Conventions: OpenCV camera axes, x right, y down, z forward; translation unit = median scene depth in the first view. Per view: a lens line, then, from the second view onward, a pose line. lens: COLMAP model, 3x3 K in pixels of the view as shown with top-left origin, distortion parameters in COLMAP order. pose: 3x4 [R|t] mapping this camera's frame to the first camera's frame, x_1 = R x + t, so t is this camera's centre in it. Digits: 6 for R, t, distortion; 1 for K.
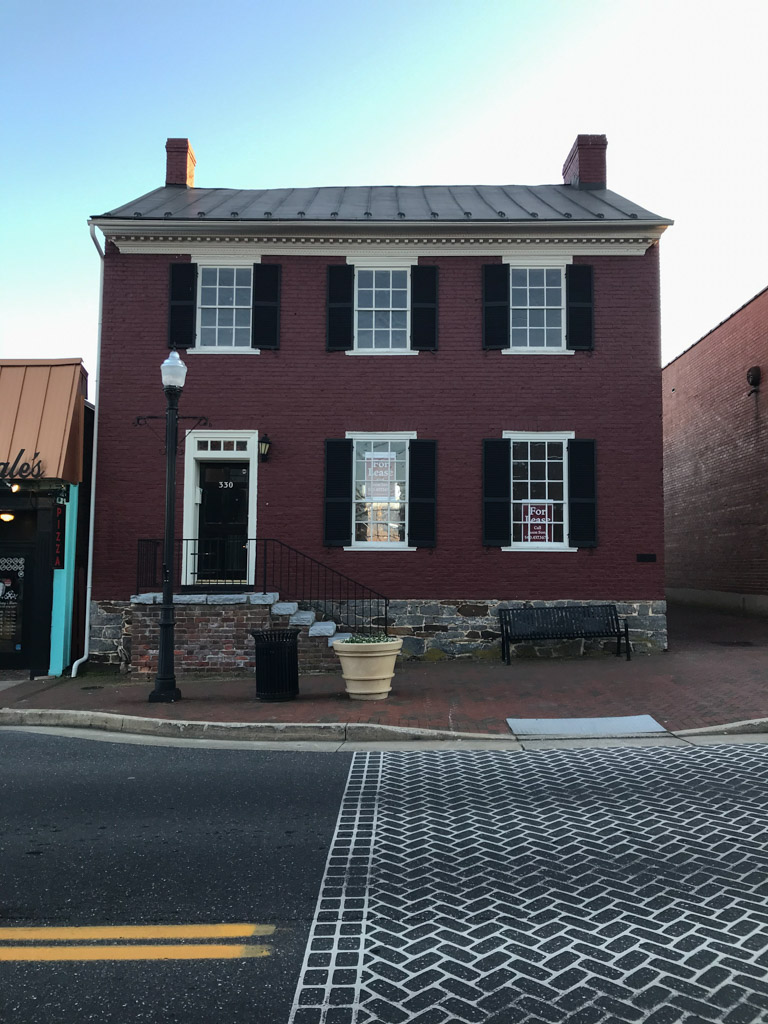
lens RADIAL K [[824.0, 0, 383.6], [0, 824.0, 511.3], [0, 0, 1]] dist [0.018352, -0.048446]
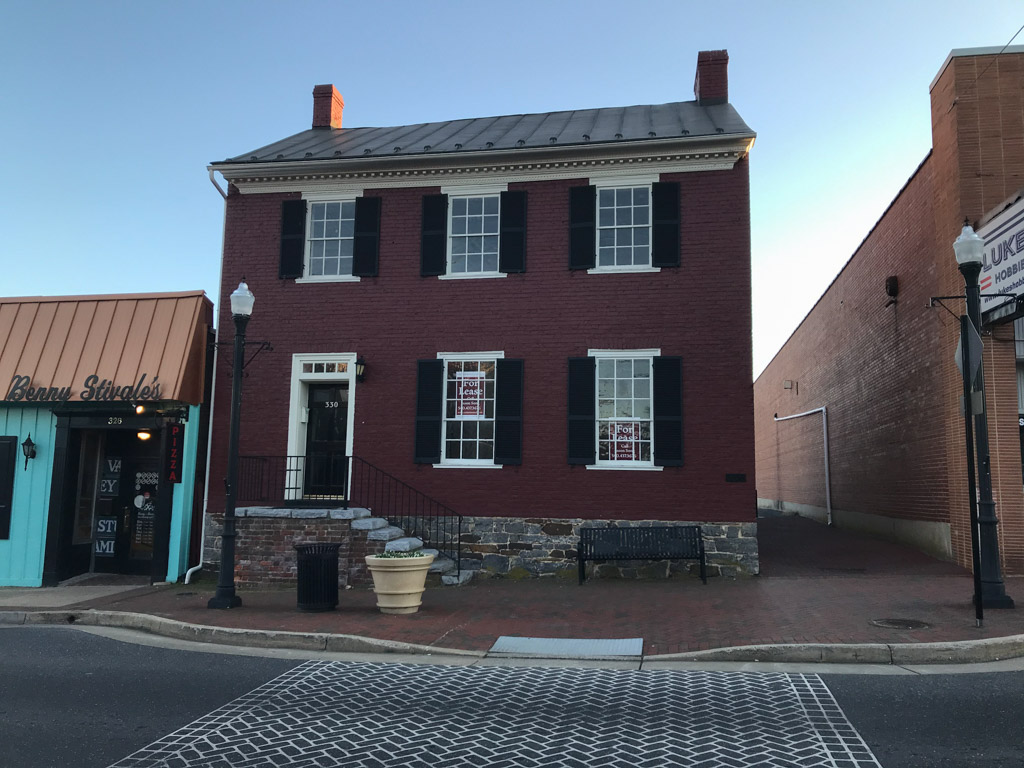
lens RADIAL K [[824.0, 0, 505.2], [0, 824.0, 383.2], [0, 0, 1]] dist [0.018352, -0.048446]
pose [[0.984713, -0.010850, -0.173848, 0.218533], [0.000999, 0.998393, -0.056653, 0.000490], [0.174183, 0.055613, 0.983142, -0.001828]]
